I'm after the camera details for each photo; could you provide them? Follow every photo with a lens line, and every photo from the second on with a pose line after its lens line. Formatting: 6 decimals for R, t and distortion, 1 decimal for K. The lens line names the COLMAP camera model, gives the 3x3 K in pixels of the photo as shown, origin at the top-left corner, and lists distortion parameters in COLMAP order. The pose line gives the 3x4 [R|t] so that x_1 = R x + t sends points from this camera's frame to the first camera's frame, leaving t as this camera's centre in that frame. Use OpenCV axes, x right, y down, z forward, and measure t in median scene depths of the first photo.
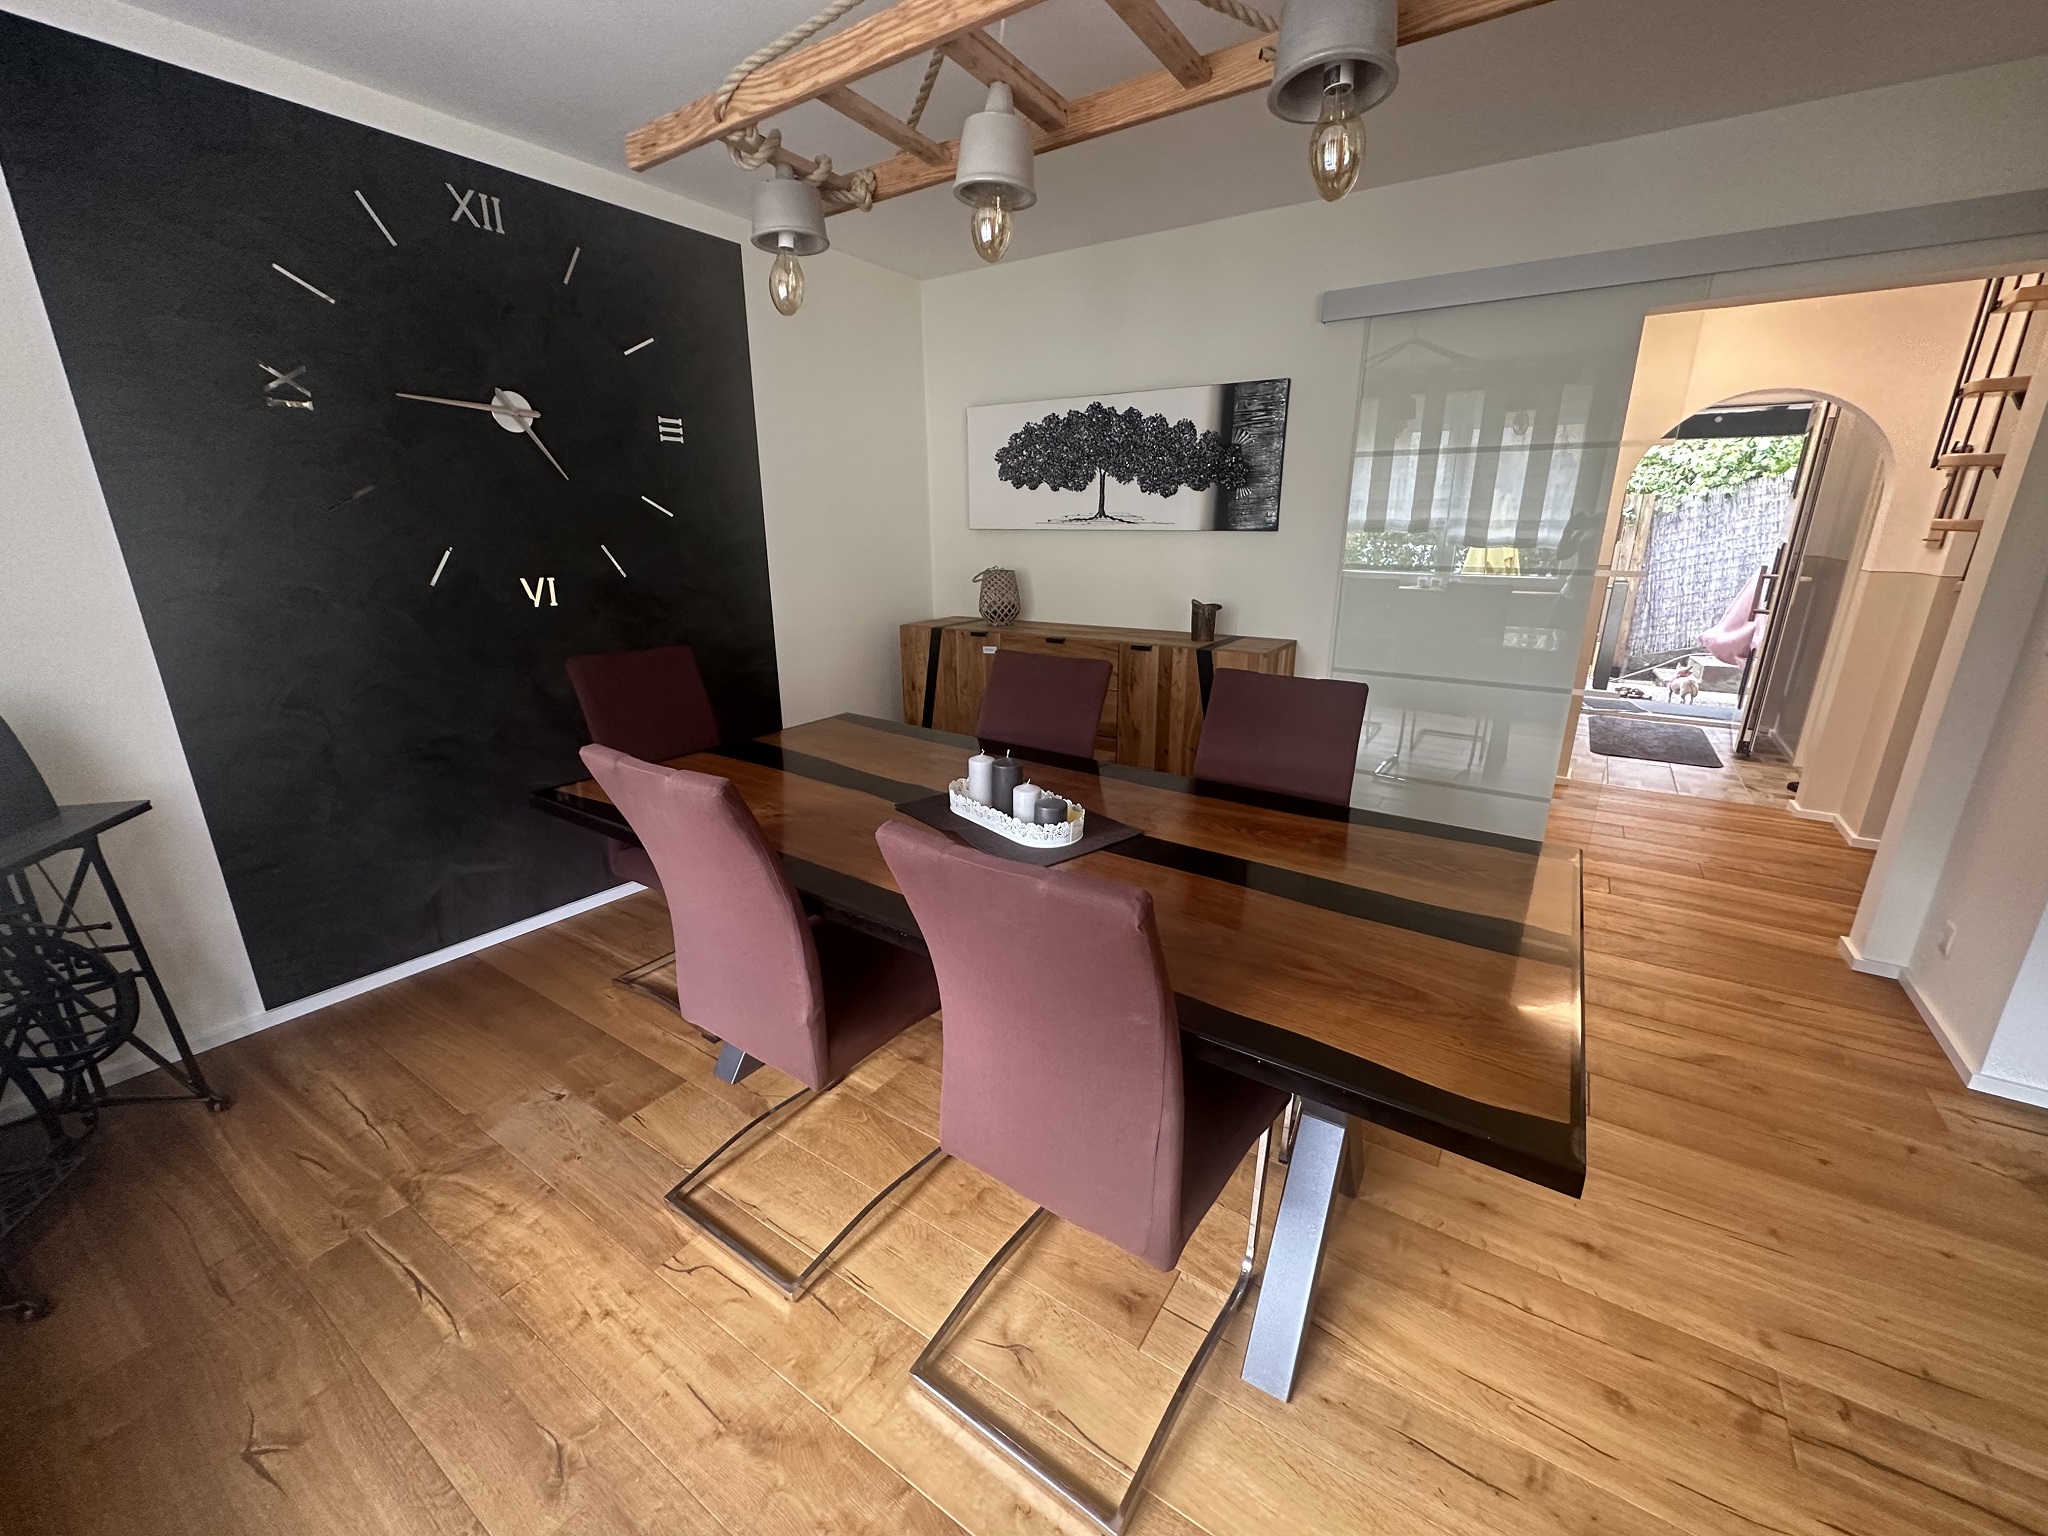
lens RADIAL K [[813.7, 0, 1026.5], [0, 813.7, 764.4], [0, 0, 1]] dist [-0.002752, 0.000362]
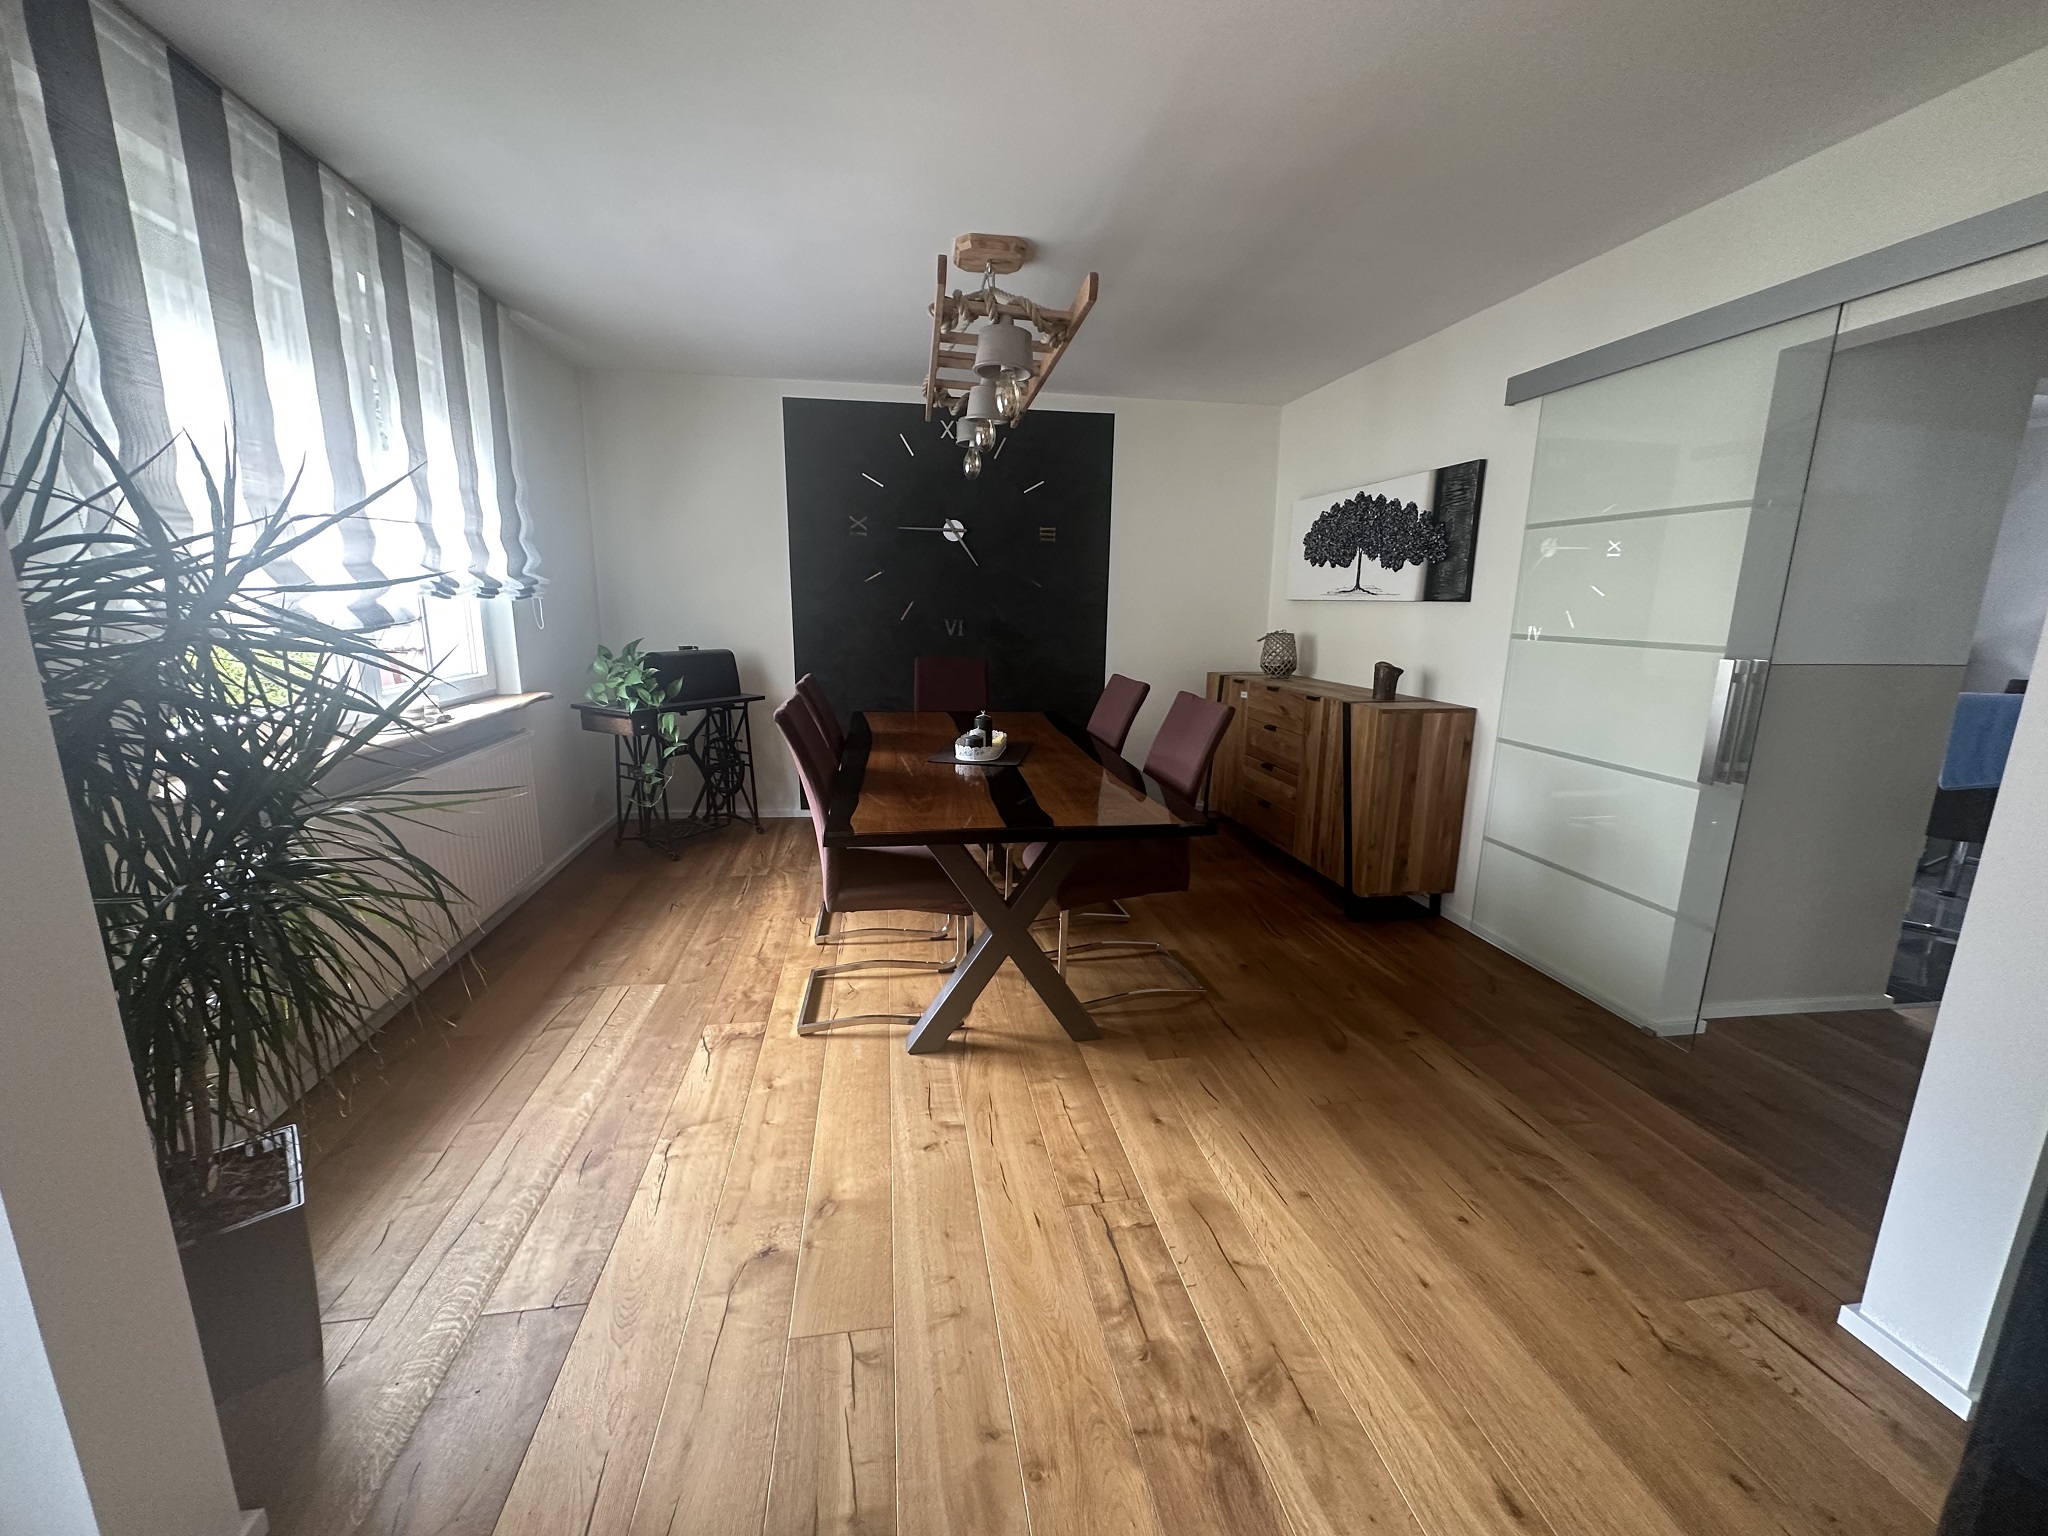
lens RADIAL K [[813.7, 0, 1037.4], [0, 813.7, 773.9], [0, 0, 1]] dist [-0.002752, 0.000362]
pose [[0.687834, 0.161344, -0.707710, 0.708332], [-0.221823, 0.975064, 0.006703, 0.041282], [0.691144, 0.152375, 0.706472, -0.074161]]
